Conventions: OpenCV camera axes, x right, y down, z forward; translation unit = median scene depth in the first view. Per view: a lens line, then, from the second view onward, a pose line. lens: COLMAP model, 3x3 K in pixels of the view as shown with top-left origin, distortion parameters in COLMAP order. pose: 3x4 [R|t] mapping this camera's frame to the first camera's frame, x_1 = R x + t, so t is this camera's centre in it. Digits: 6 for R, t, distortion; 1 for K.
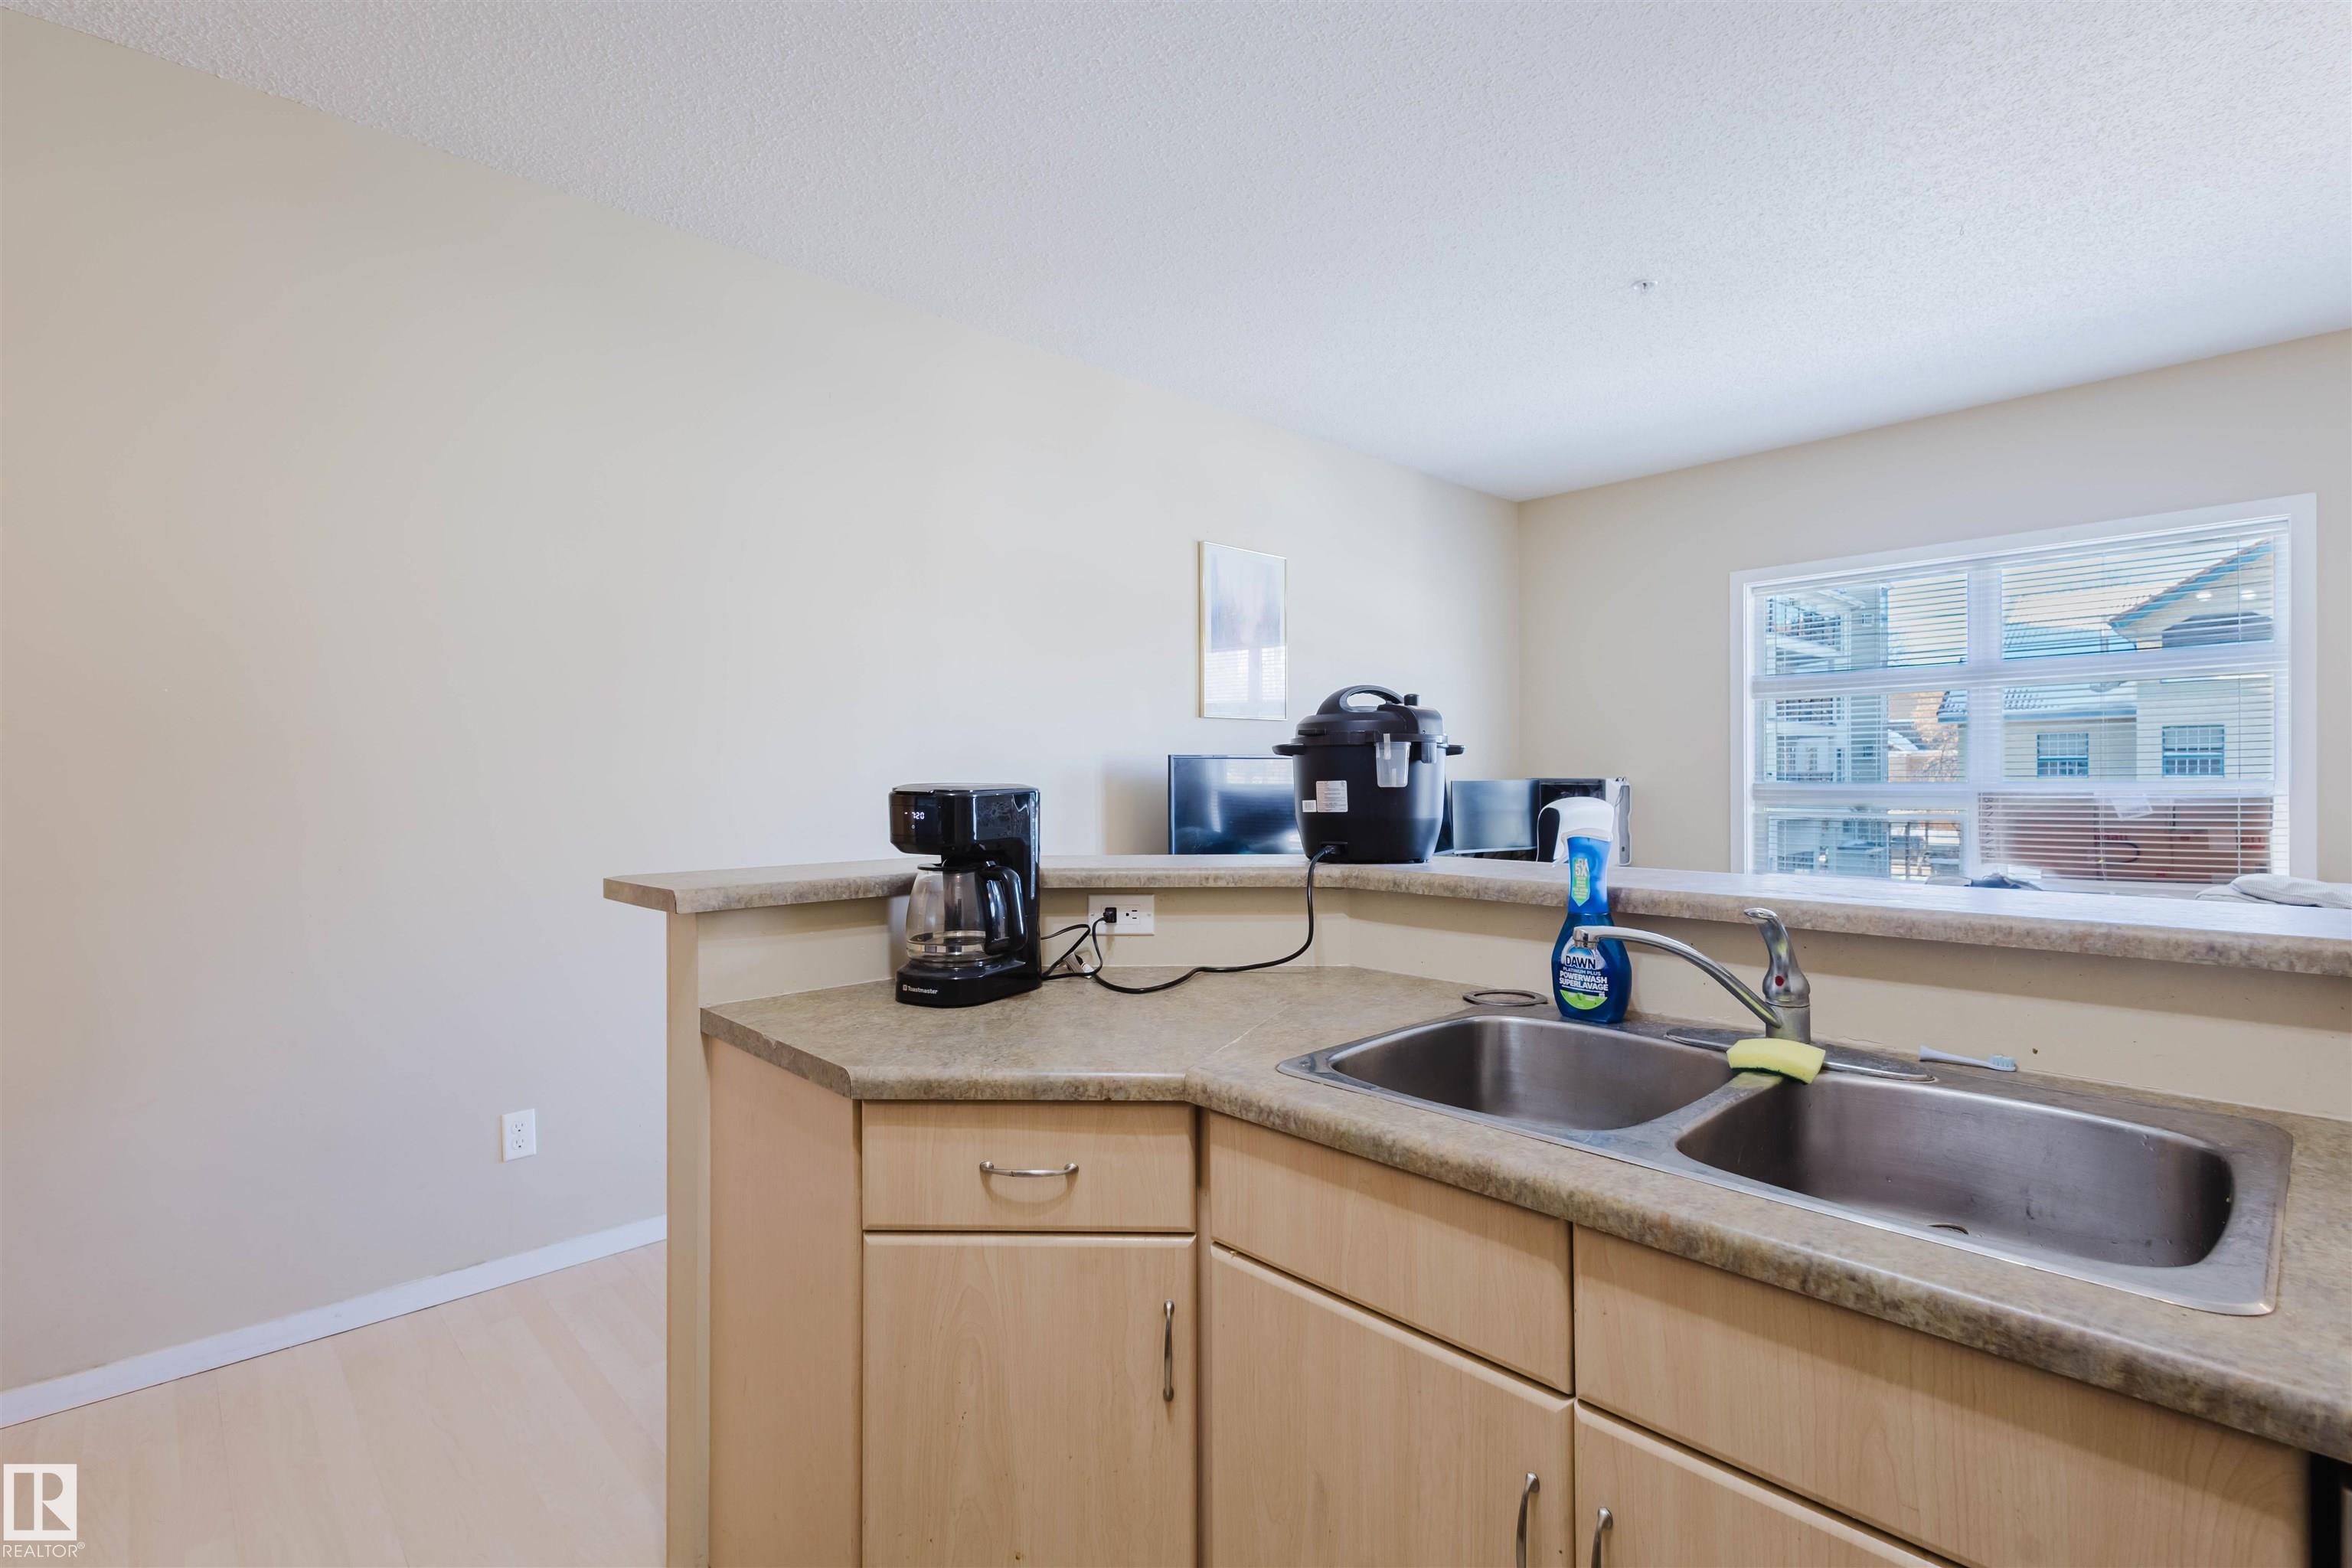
lens RADIAL K [[1088.1, 0, 1175.8], [0, 1088.1, 777.8], [0, 0, 1]] dist [0.012169, -0.002618]
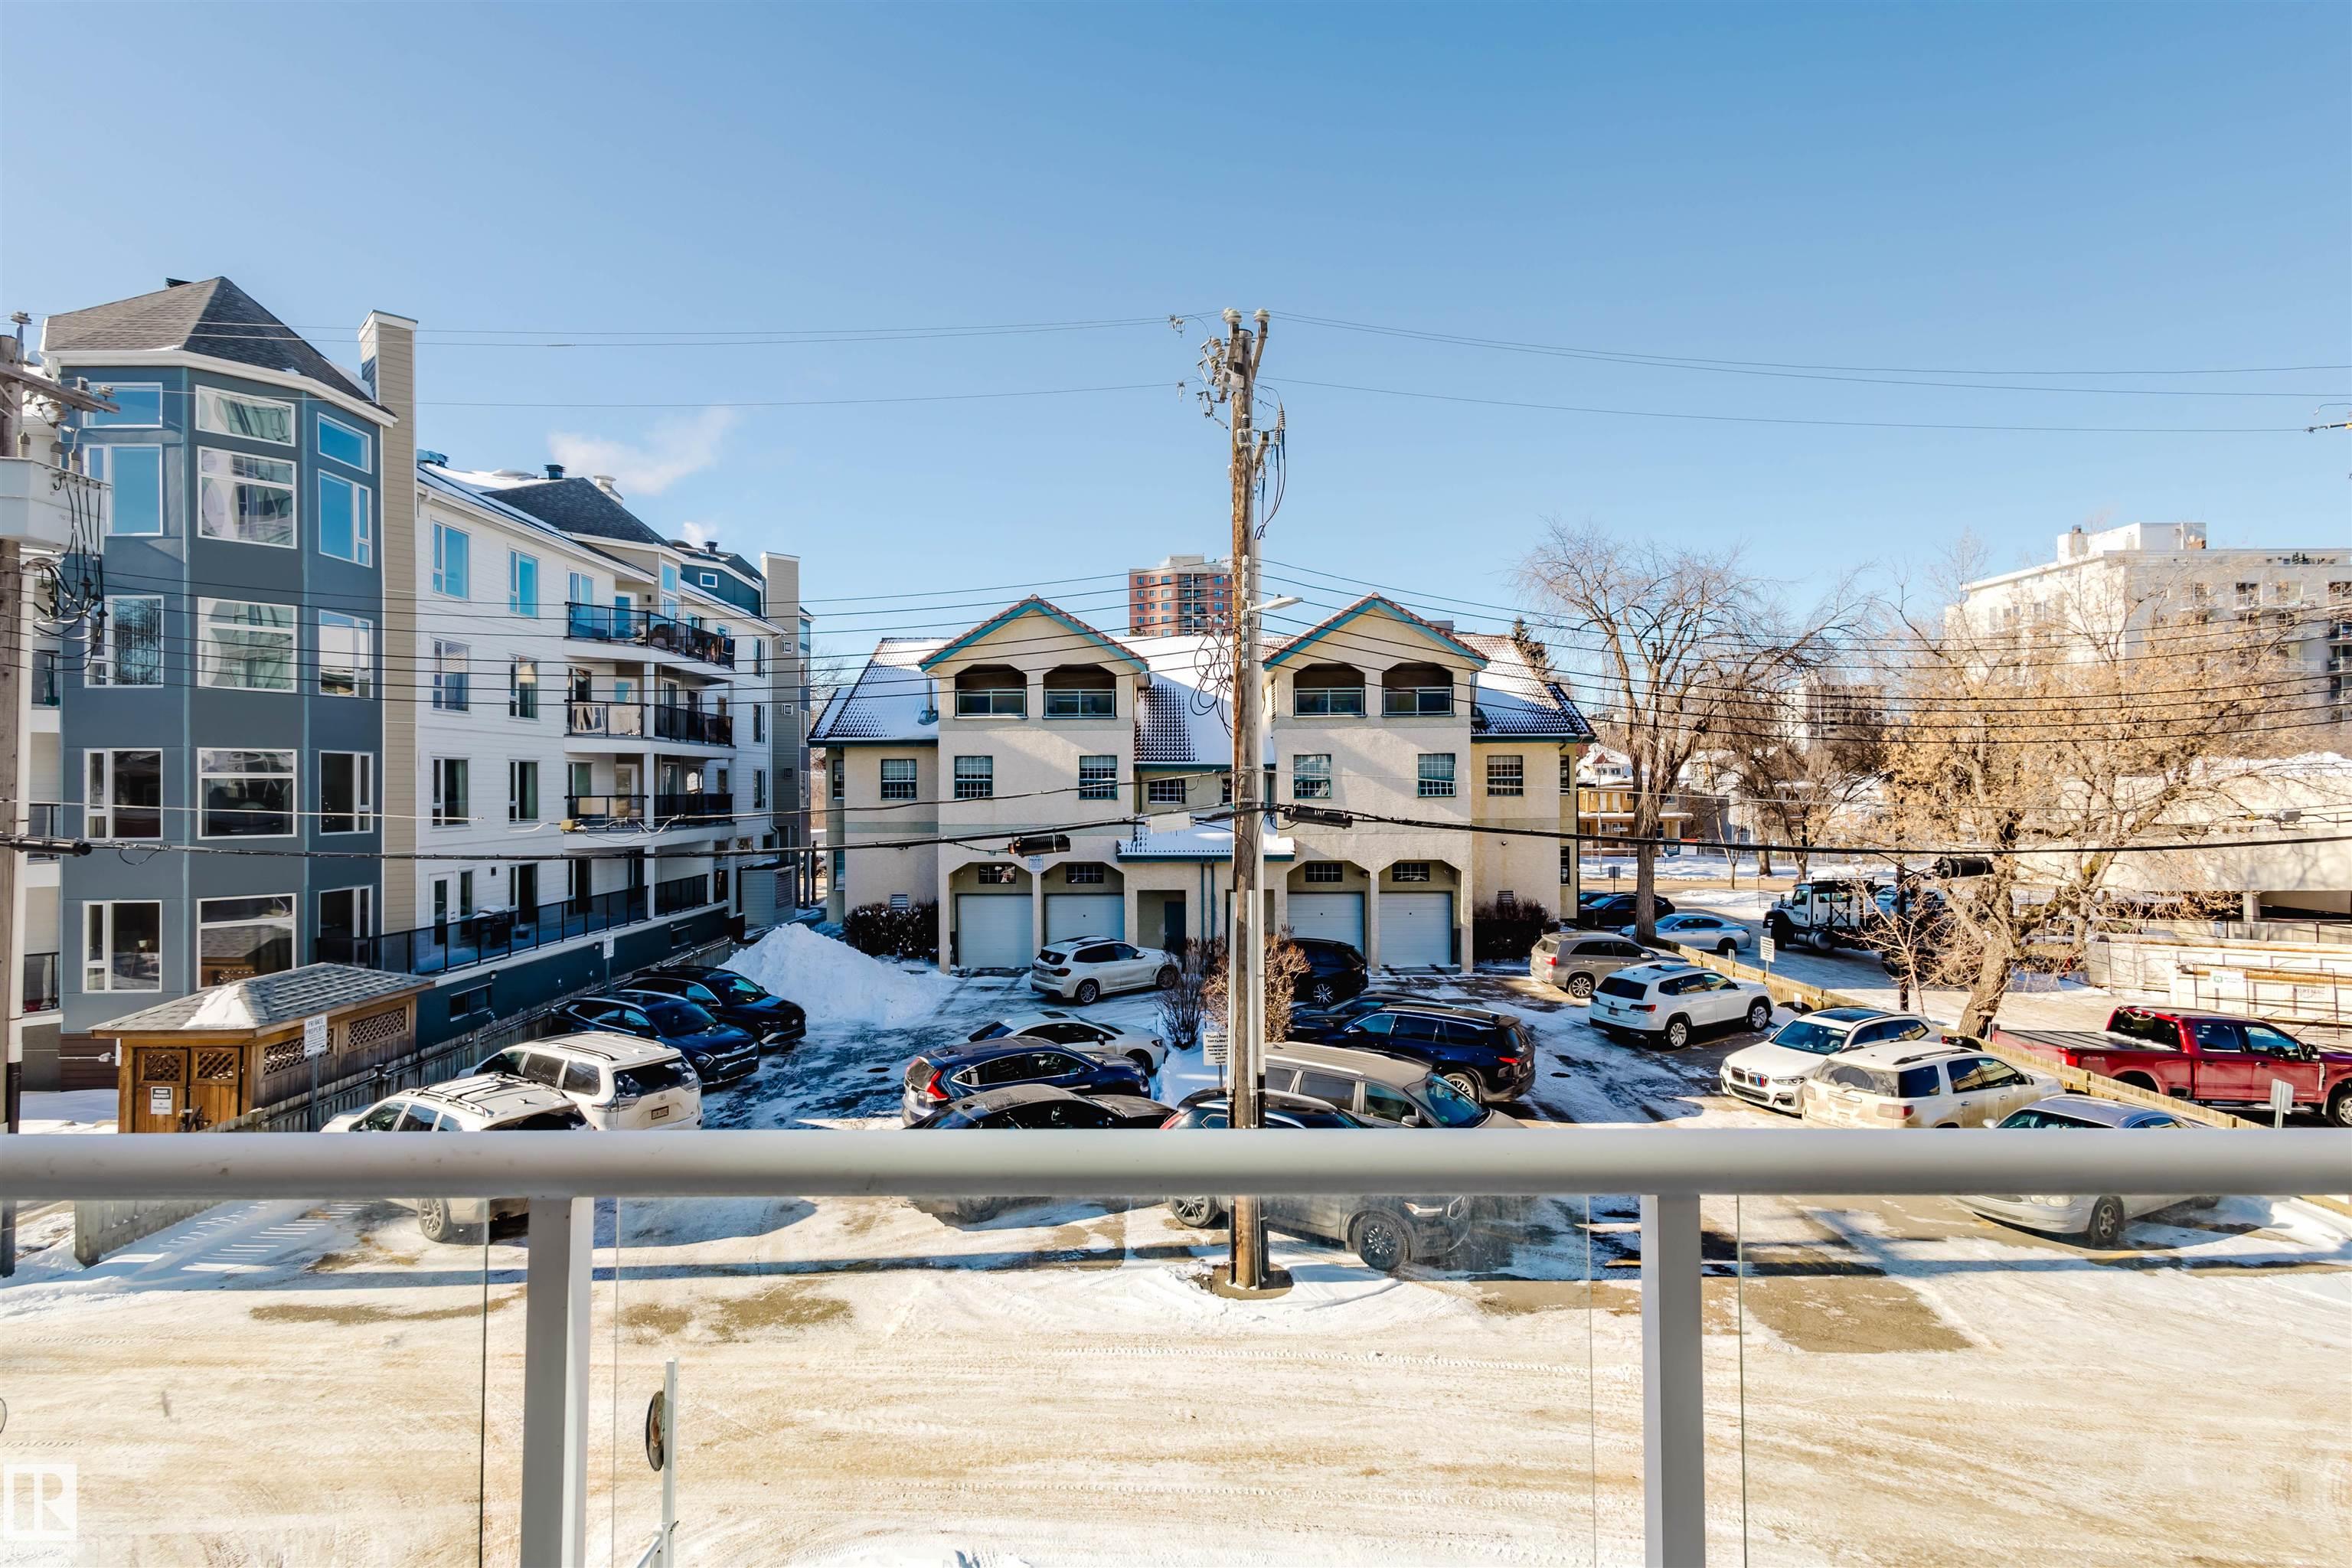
lens RADIAL K [[1088.1, 0, 1185.9], [0, 1088.1, 783.0], [0, 0, 1]] dist [0.012169, -0.002618]
pose [[0.669805, 0.005007, 0.742520, 1.424604], [0.004328, 0.999934, -0.010647, -0.033438], [-0.742524, 0.010345, 0.669739, 0.307197]]
